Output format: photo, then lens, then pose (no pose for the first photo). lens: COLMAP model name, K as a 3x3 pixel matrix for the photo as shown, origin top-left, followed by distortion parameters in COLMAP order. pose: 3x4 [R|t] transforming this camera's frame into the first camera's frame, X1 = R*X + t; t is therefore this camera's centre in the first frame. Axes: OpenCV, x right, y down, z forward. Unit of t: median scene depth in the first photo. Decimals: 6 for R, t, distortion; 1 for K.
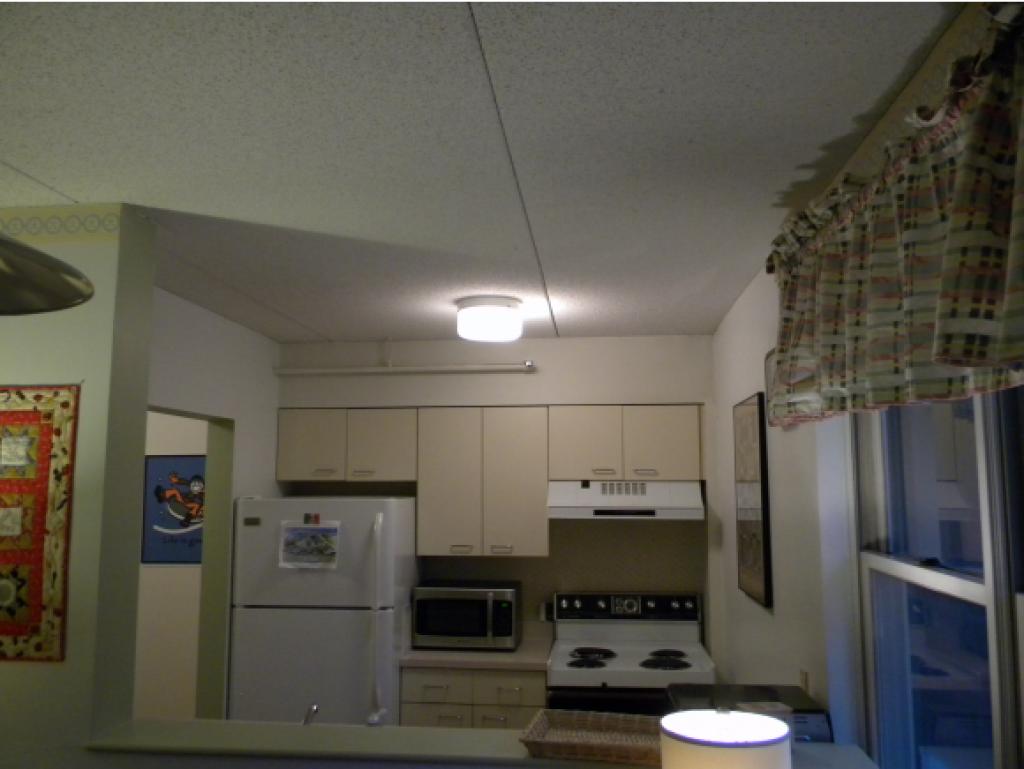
lens RADIAL K [[842.1, 0, 511.5], [0, 842.1, 385.0], [0, 0, 1]] dist [-0.010171, -0.011393]
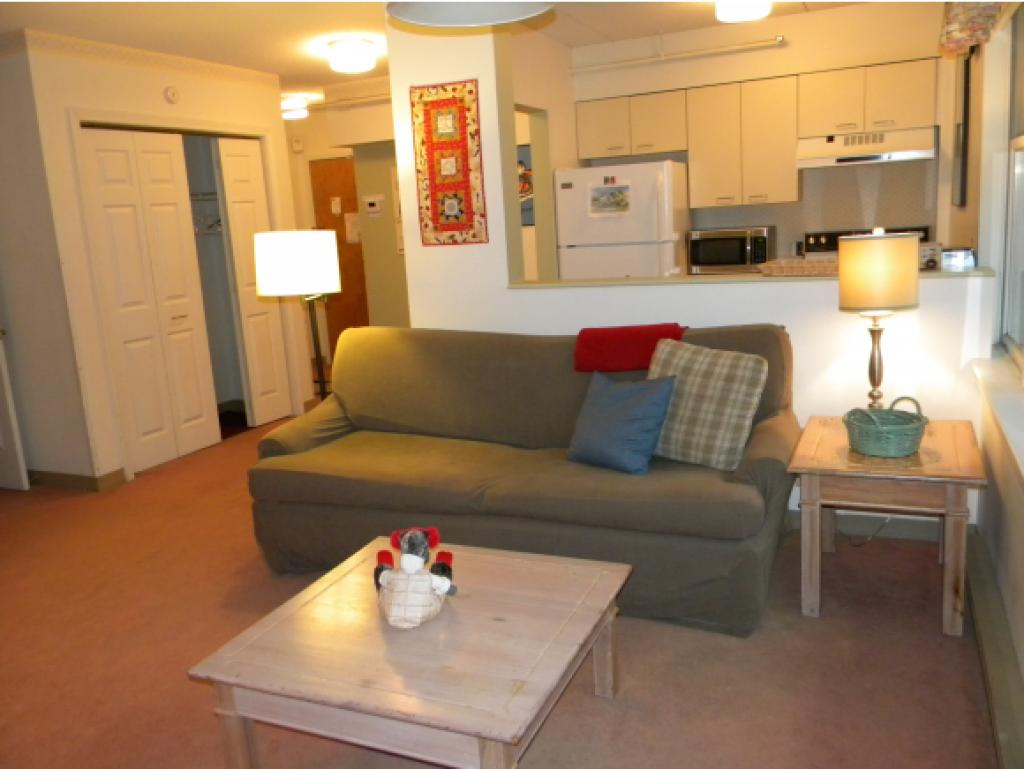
lens RADIAL K [[842.1, 0, 493.2], [0, 842.1, 379.4], [0, 0, 1]] dist [-0.010171, -0.011393]
pose [[0.943485, 0.002729, -0.331405, 0.060957], [0.101892, 0.949145, 0.297895, 0.071470], [0.315364, -0.314827, 0.895226, -0.646477]]
